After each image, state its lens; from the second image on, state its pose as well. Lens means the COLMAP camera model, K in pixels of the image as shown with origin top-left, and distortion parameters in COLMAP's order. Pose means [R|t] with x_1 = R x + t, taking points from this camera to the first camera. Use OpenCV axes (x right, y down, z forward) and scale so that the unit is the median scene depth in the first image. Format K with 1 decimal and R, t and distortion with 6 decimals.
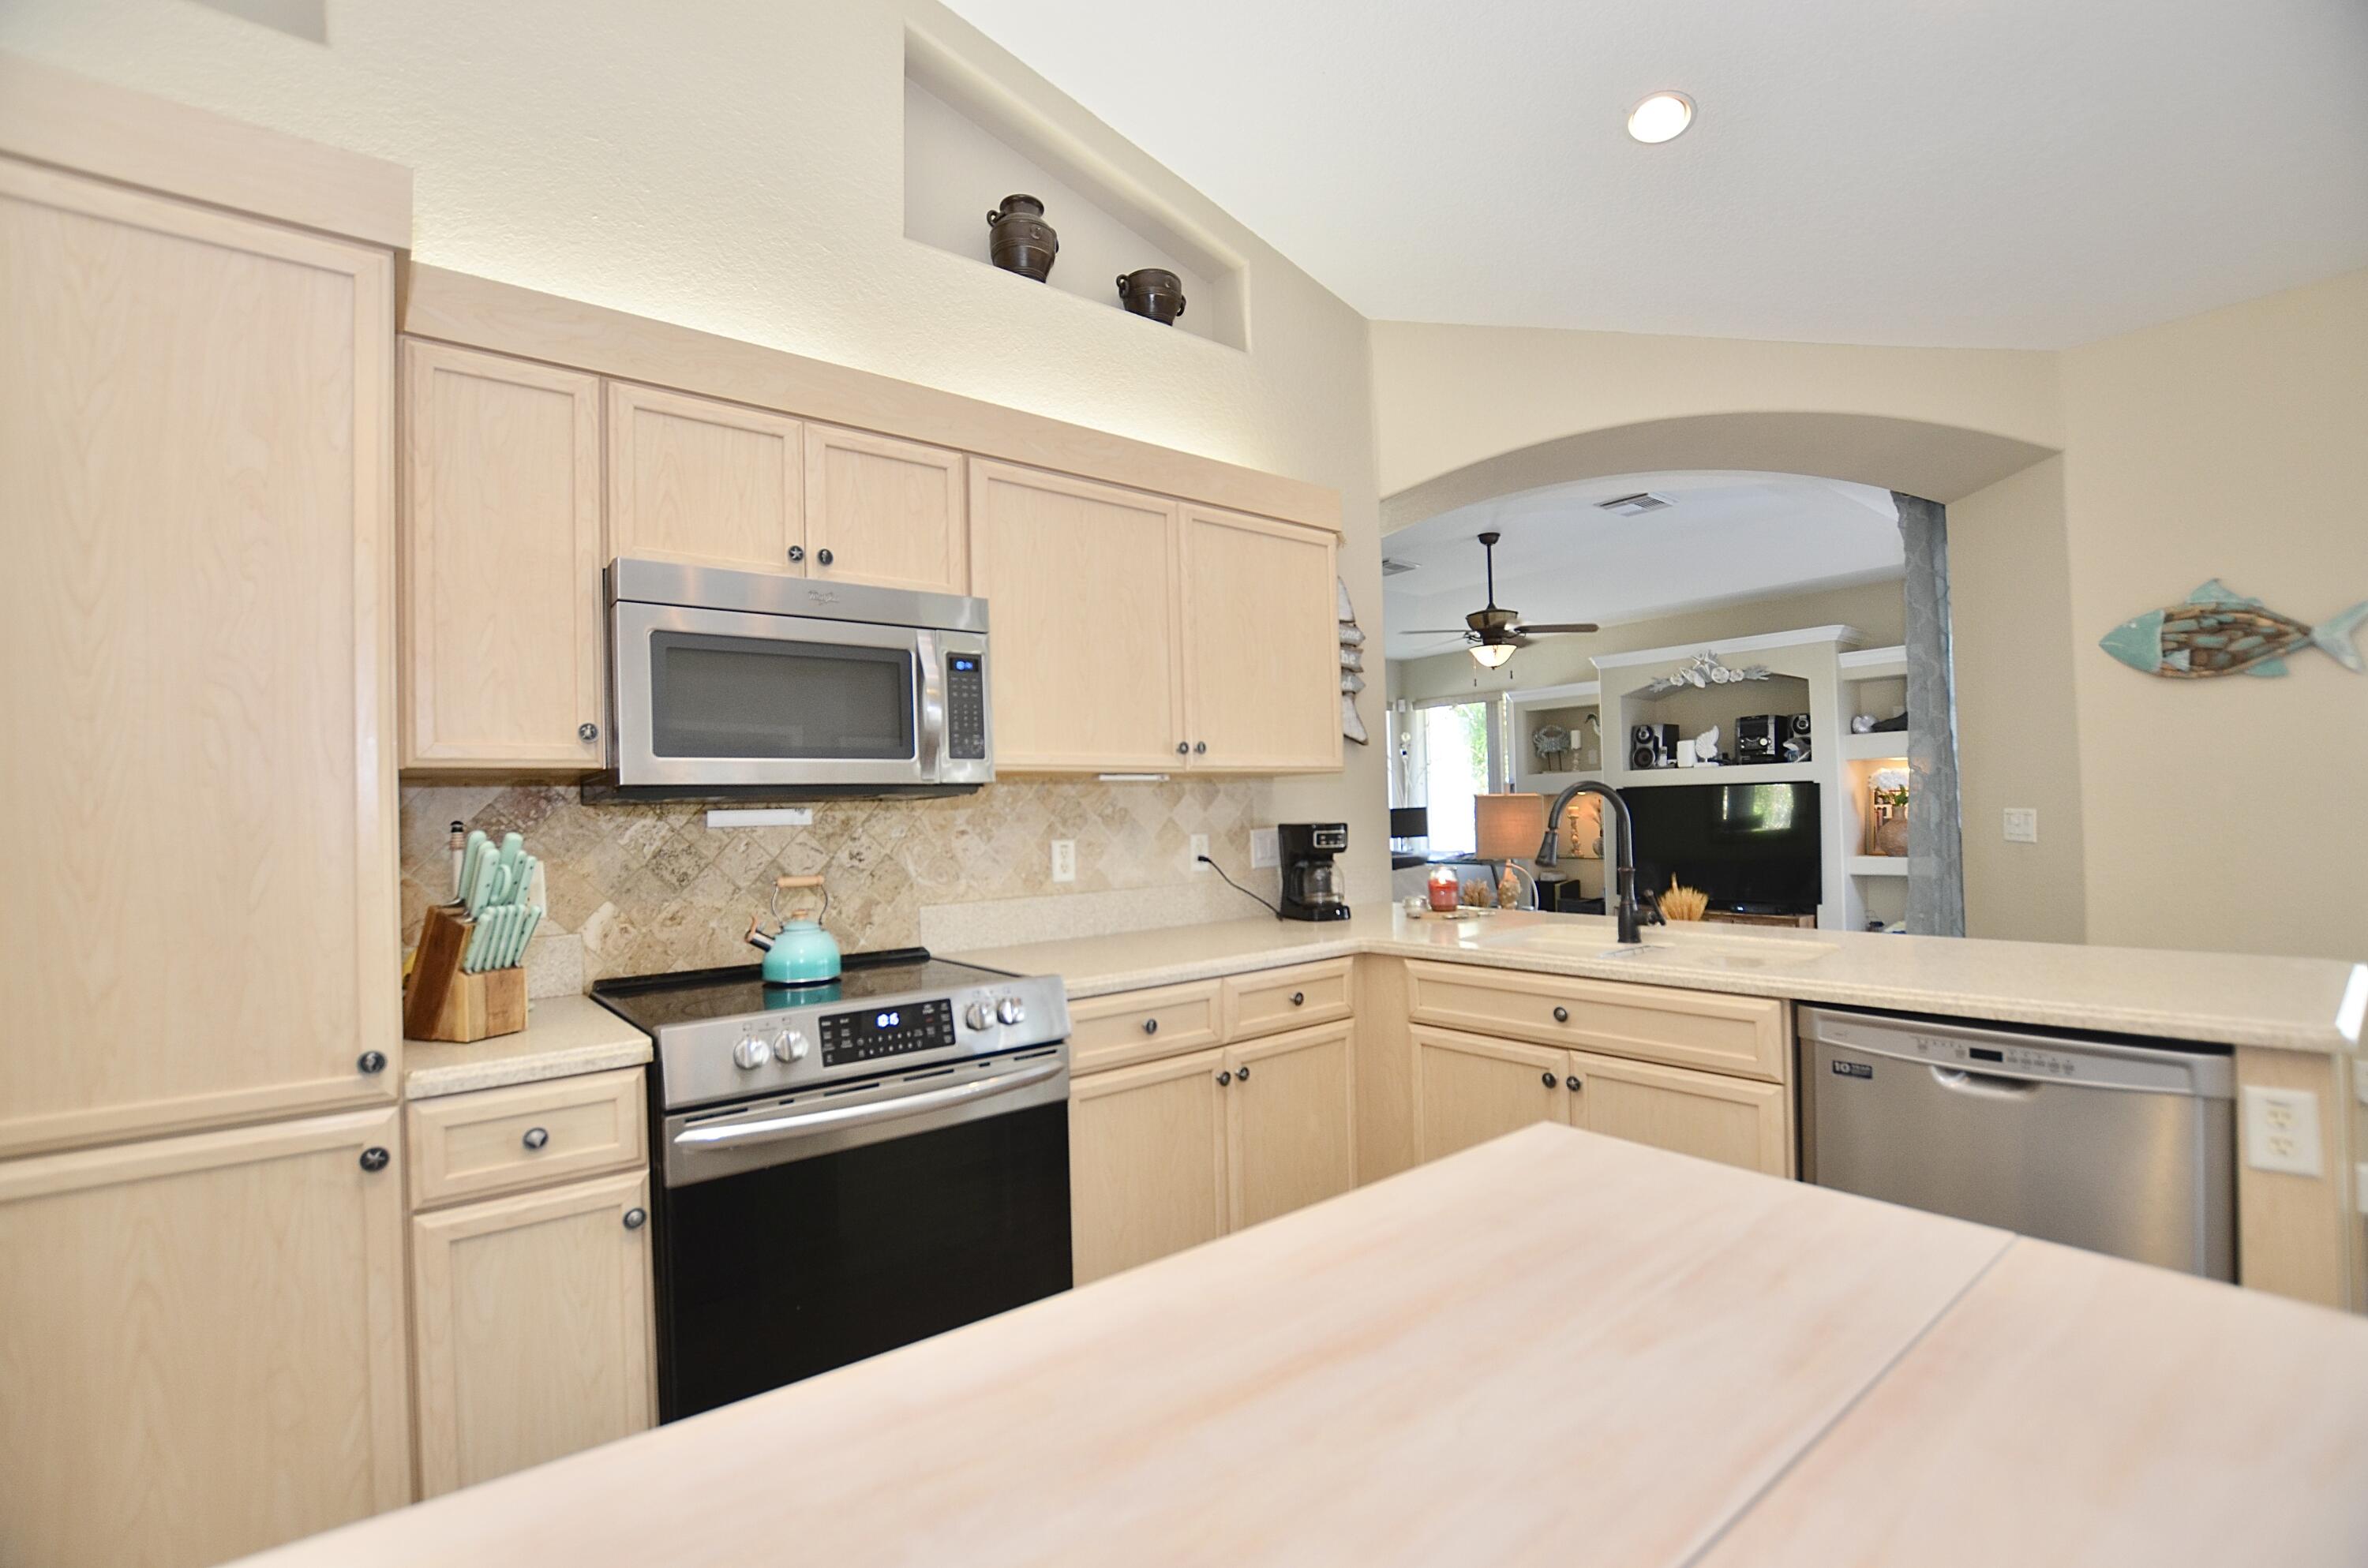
lens RADIAL K [[1039.1, 0, 1180.8], [0, 1039.1, 795.6], [0, 0, 1]] dist [-0.034590, 0.005130]
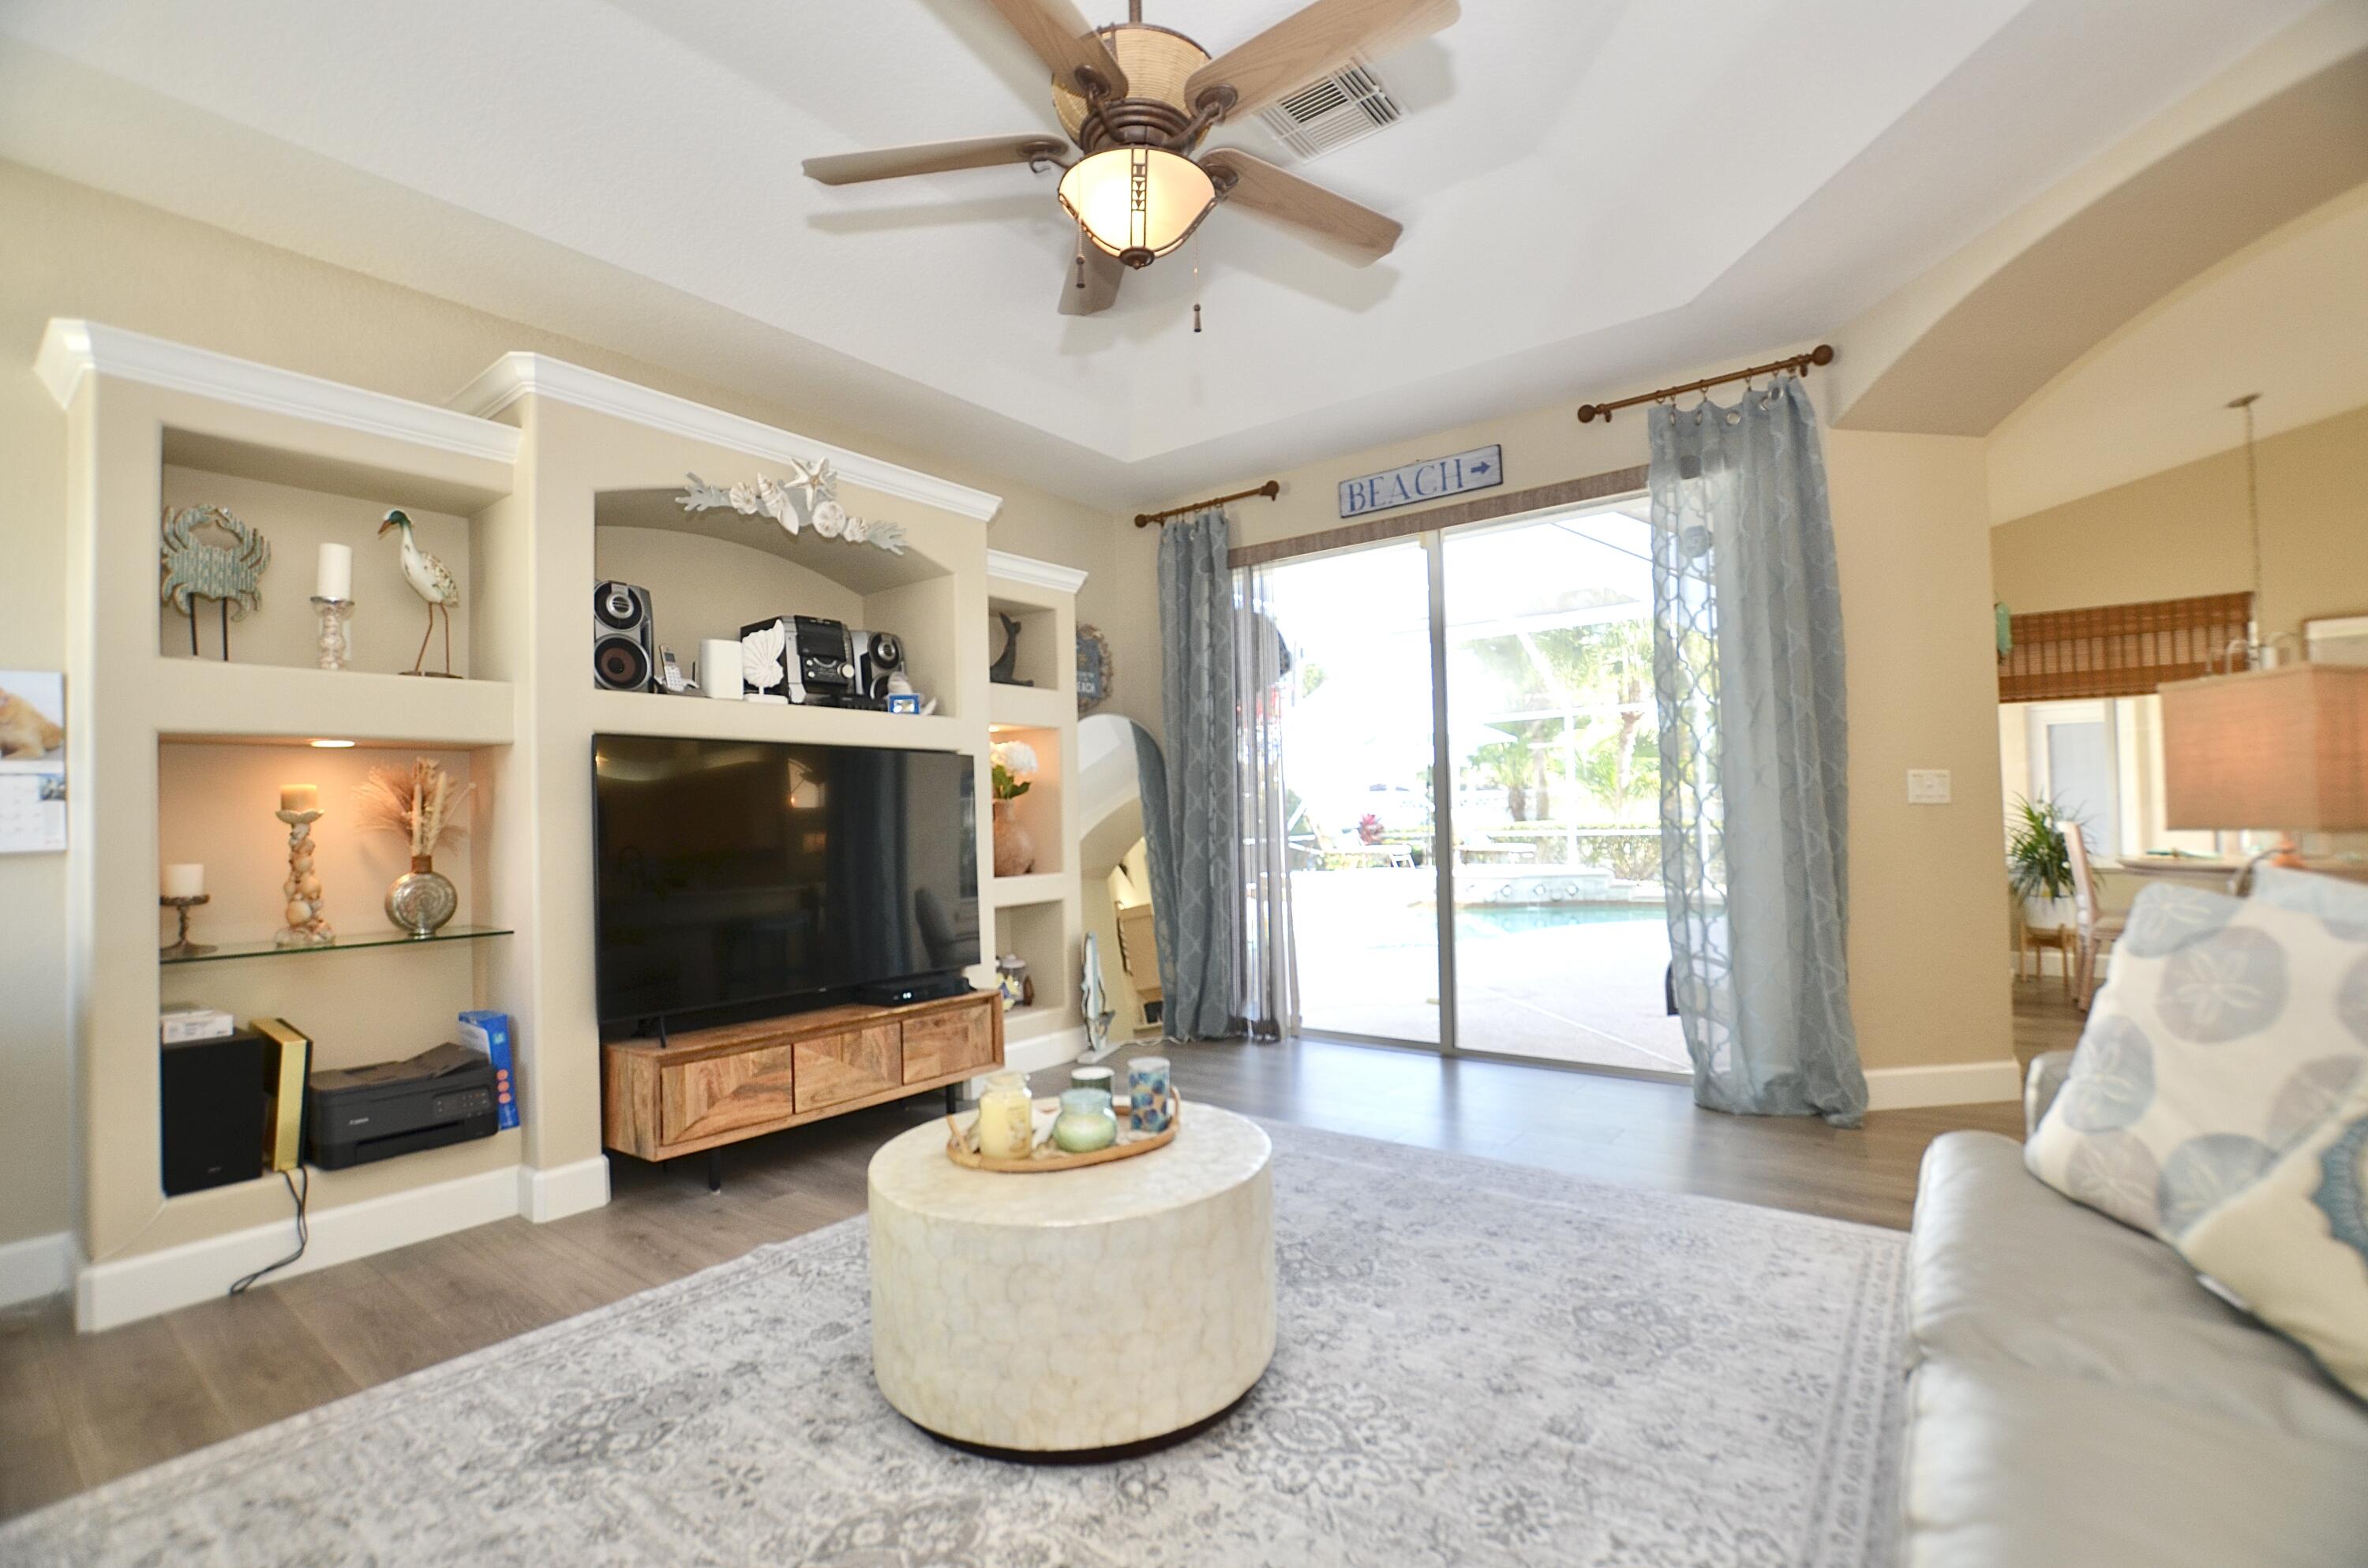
lens RADIAL K [[1039.1, 0, 1180.8], [0, 1039.1, 795.6], [0, 0, 1]] dist [-0.034590, 0.005130]
pose [[-0.238579, 0.049403, 0.969866, 0.062426], [0.011351, 0.998779, -0.048084, 0.112530], [-0.971057, -0.000463, -0.238848, 2.850909]]
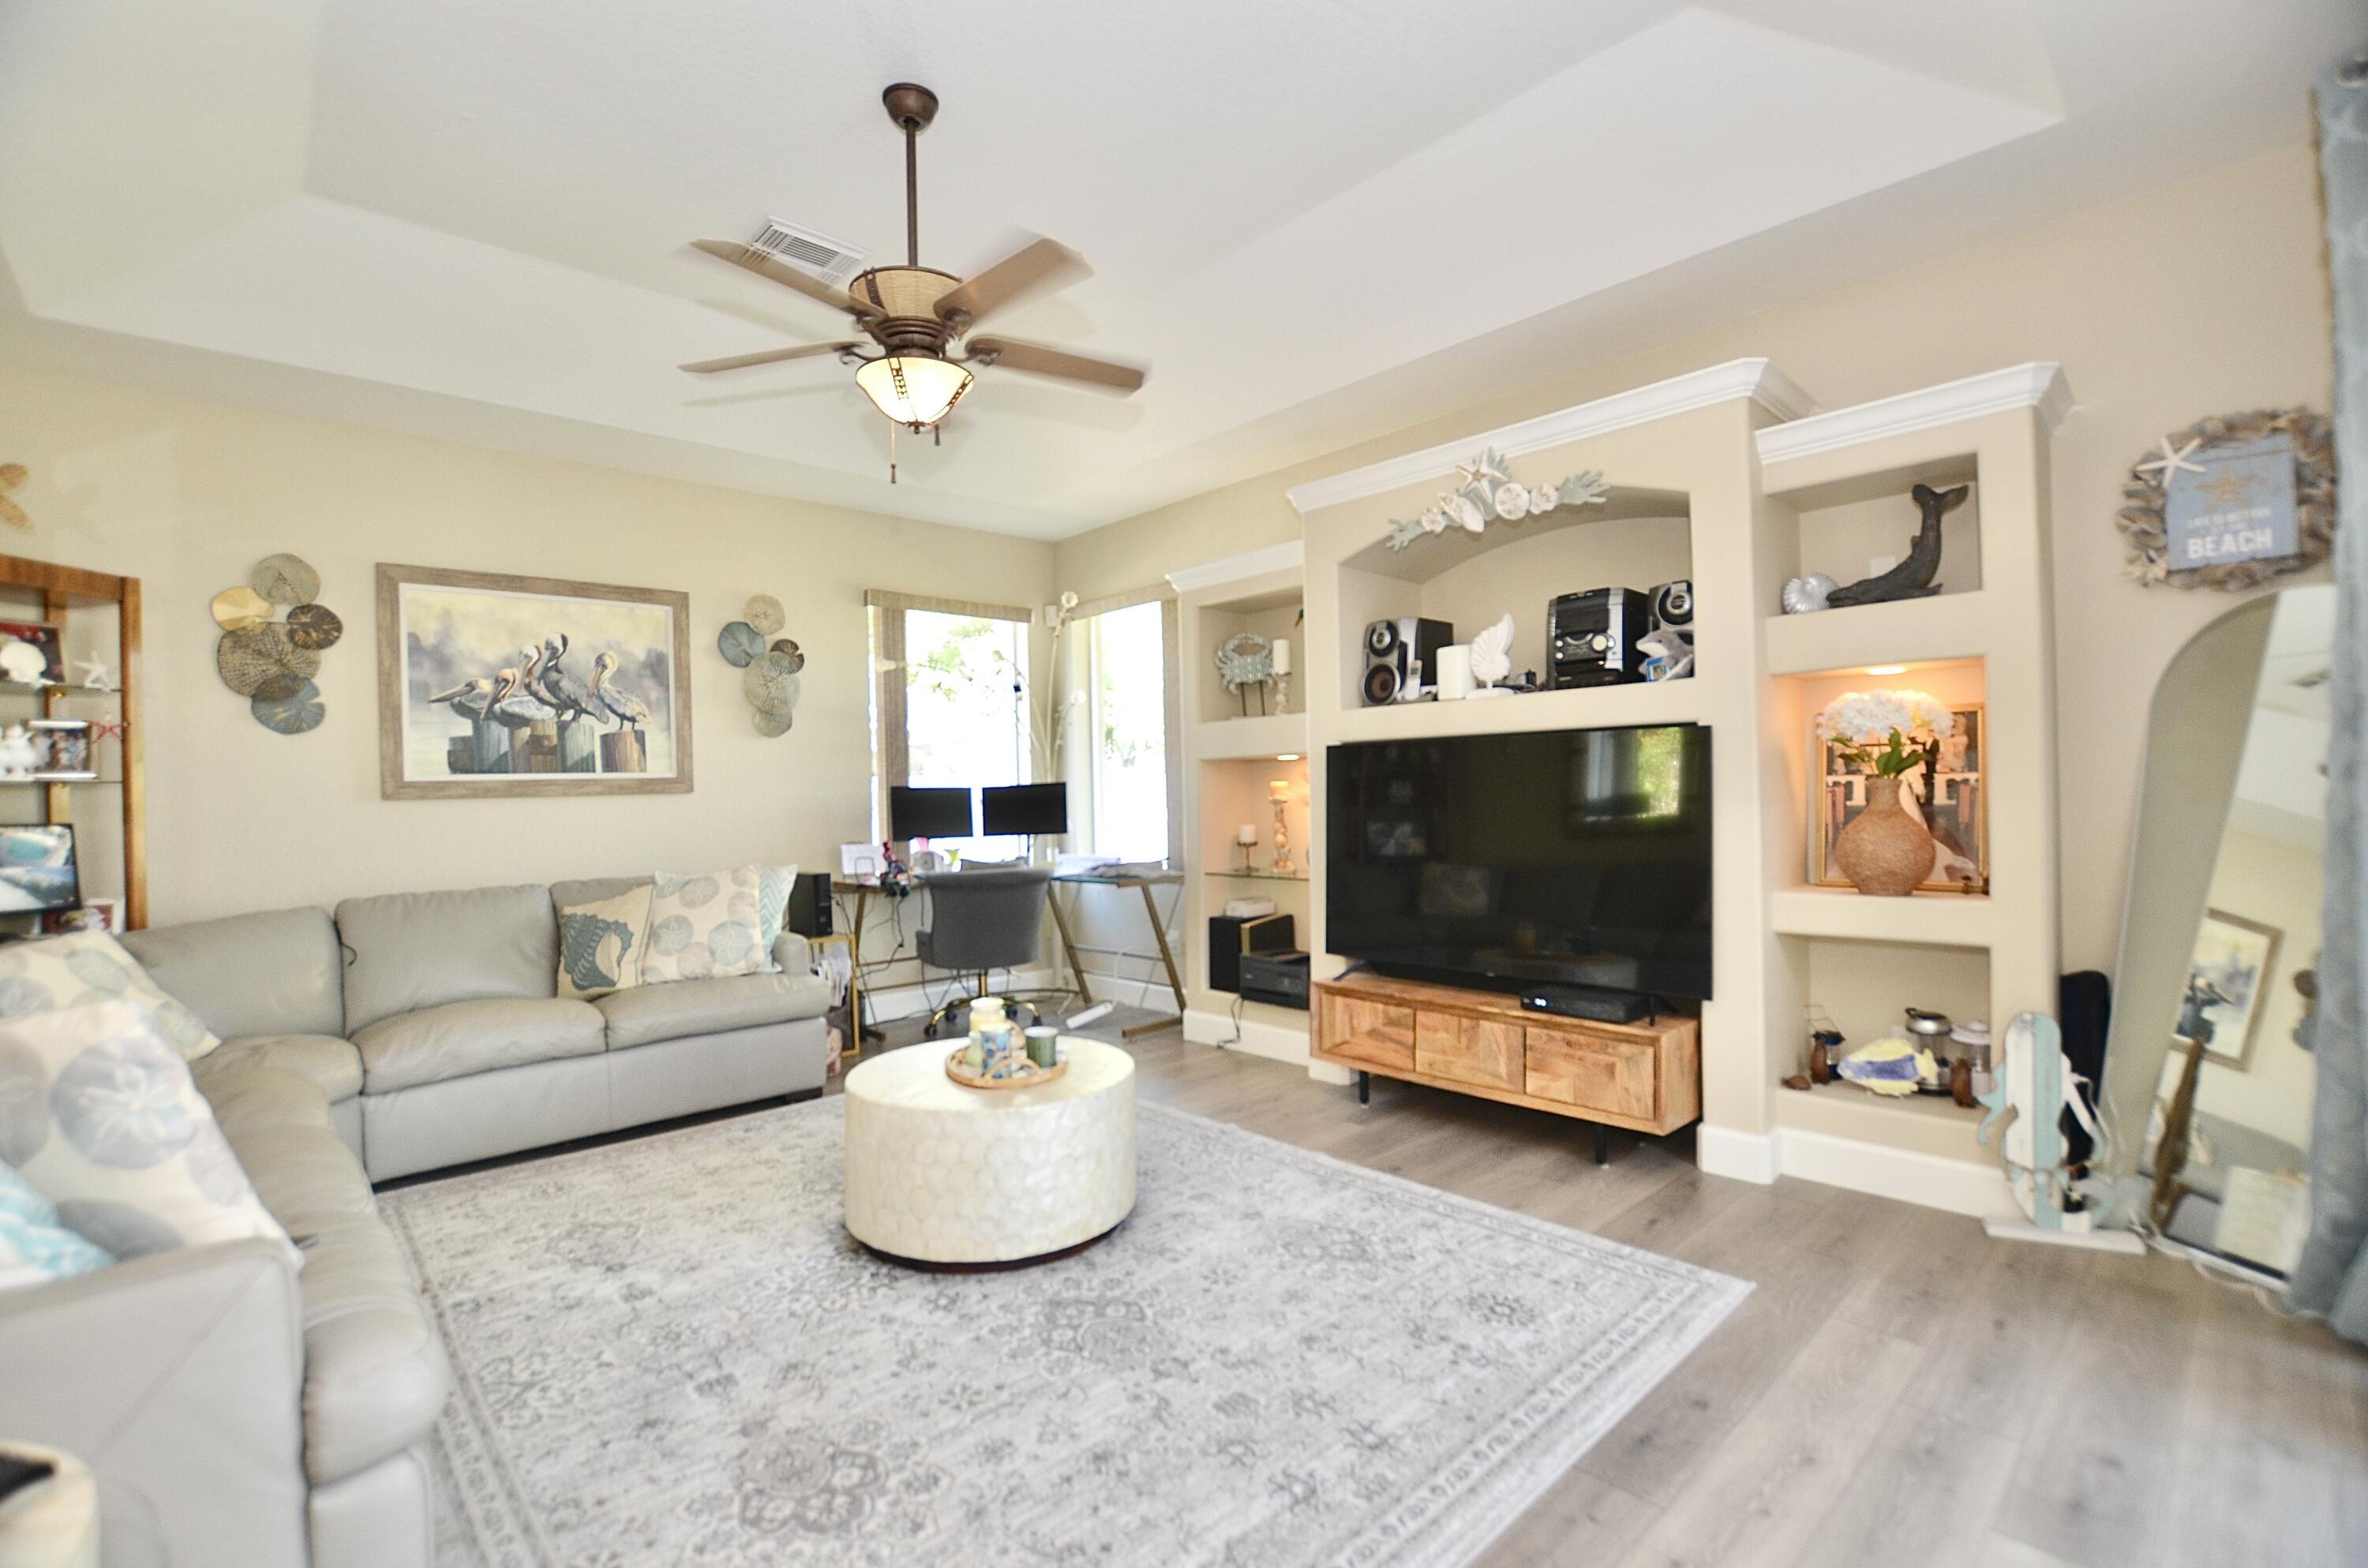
lens RADIAL K [[1039.1, 0, 1180.8], [0, 1039.1, 795.6], [0, 0, 1]] dist [-0.034590, 0.005130]
pose [[0.997293, 0.000308, 0.073530, 1.006445], [-0.001715, 0.999817, 0.019079, 0.027446], [-0.073511, -0.019154, 0.997110, 1.597270]]
